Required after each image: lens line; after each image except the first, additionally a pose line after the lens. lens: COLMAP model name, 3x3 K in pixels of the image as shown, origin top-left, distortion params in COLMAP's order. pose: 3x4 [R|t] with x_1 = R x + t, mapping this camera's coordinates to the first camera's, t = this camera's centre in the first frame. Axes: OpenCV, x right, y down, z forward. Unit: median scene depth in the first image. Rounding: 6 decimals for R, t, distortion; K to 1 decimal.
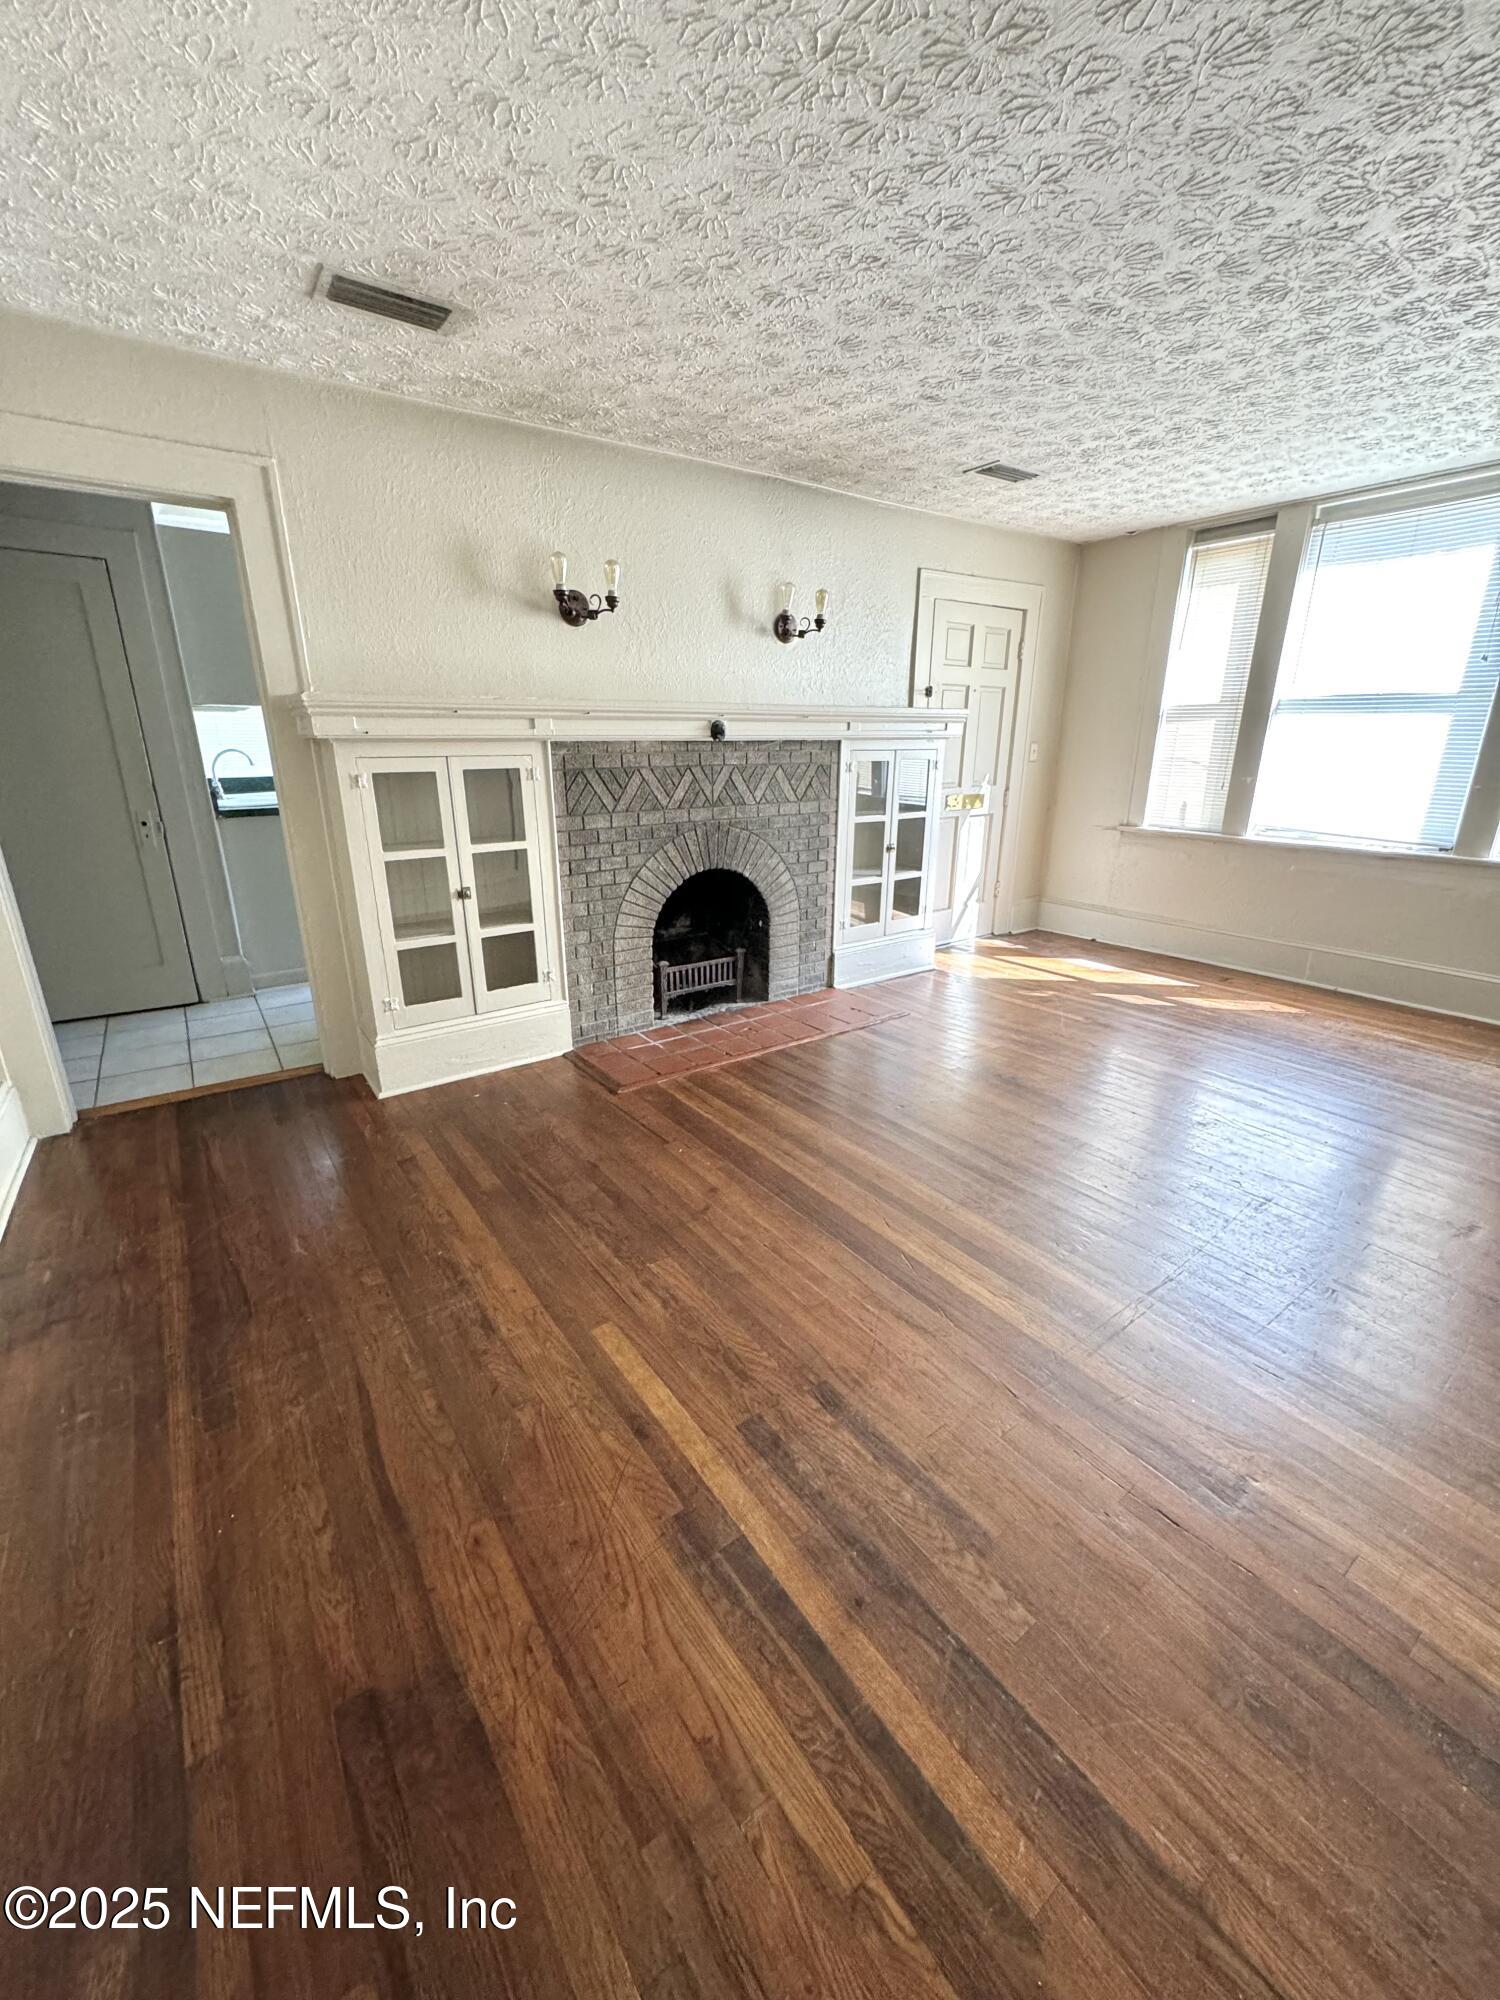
lens RADIAL K [[800.2, 0, 750.0], [0, 800.2, 1000.0], [0, 0, 1]] dist [0.000491, 0.000001]
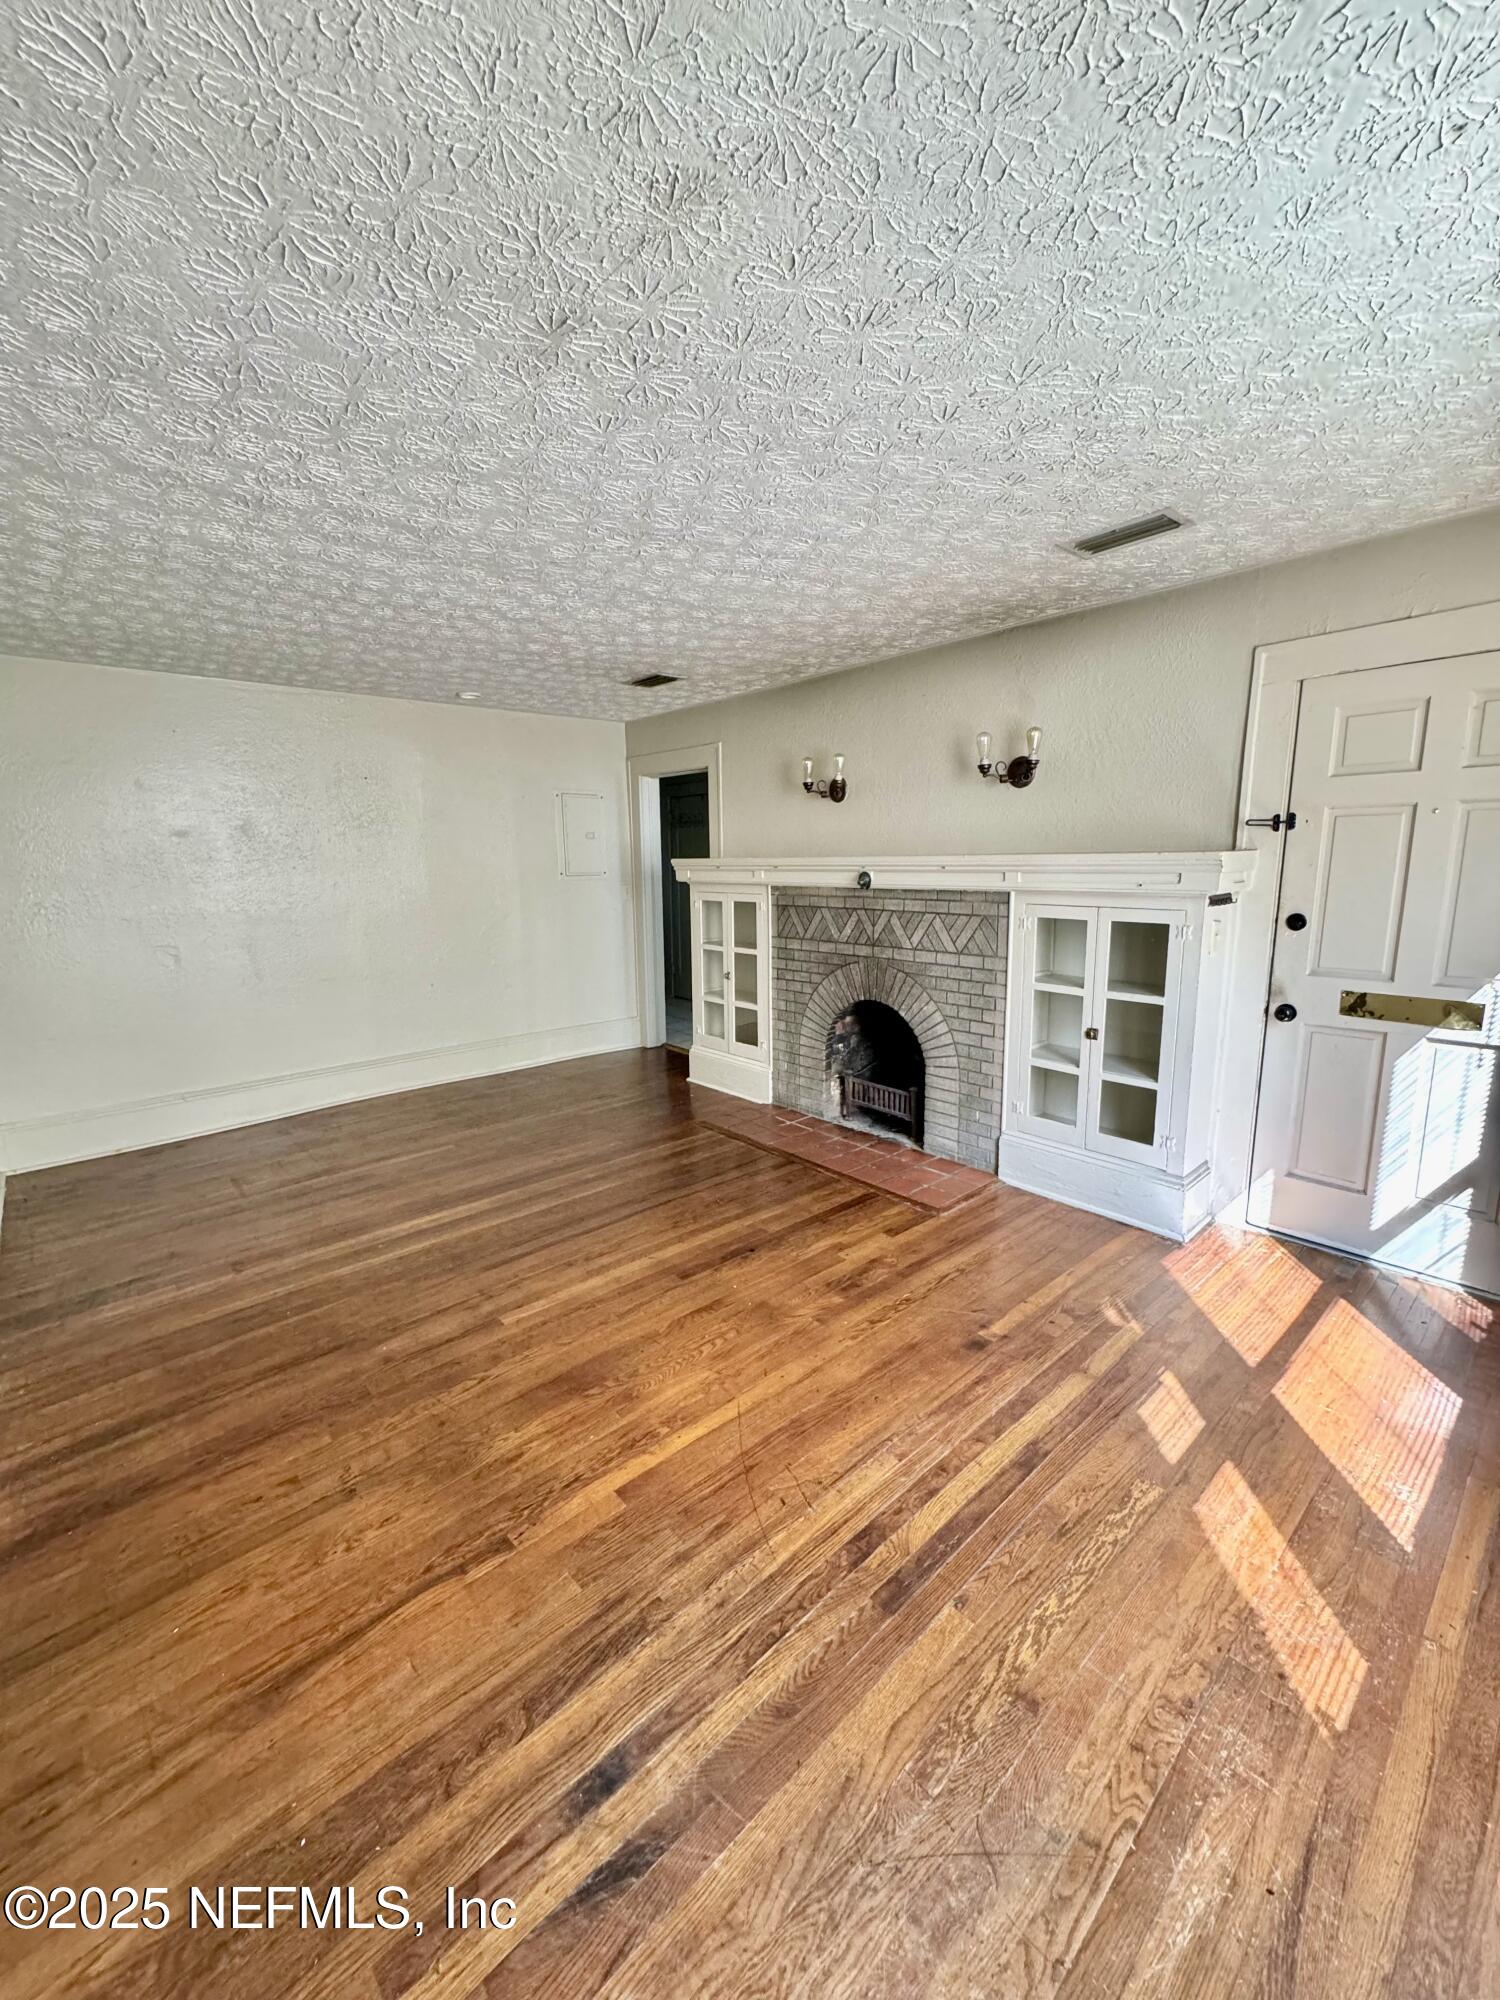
lens RADIAL K [[800.2, 0, 750.0], [0, 800.2, 1000.0], [0, 0, 1]] dist [0.000491, 0.000001]
pose [[0.106586, 0.173726, -0.979009, 0.994885], [-0.299941, 0.944368, 0.134924, -0.258603], [0.947985, 0.279264, 0.152764, 0.665058]]
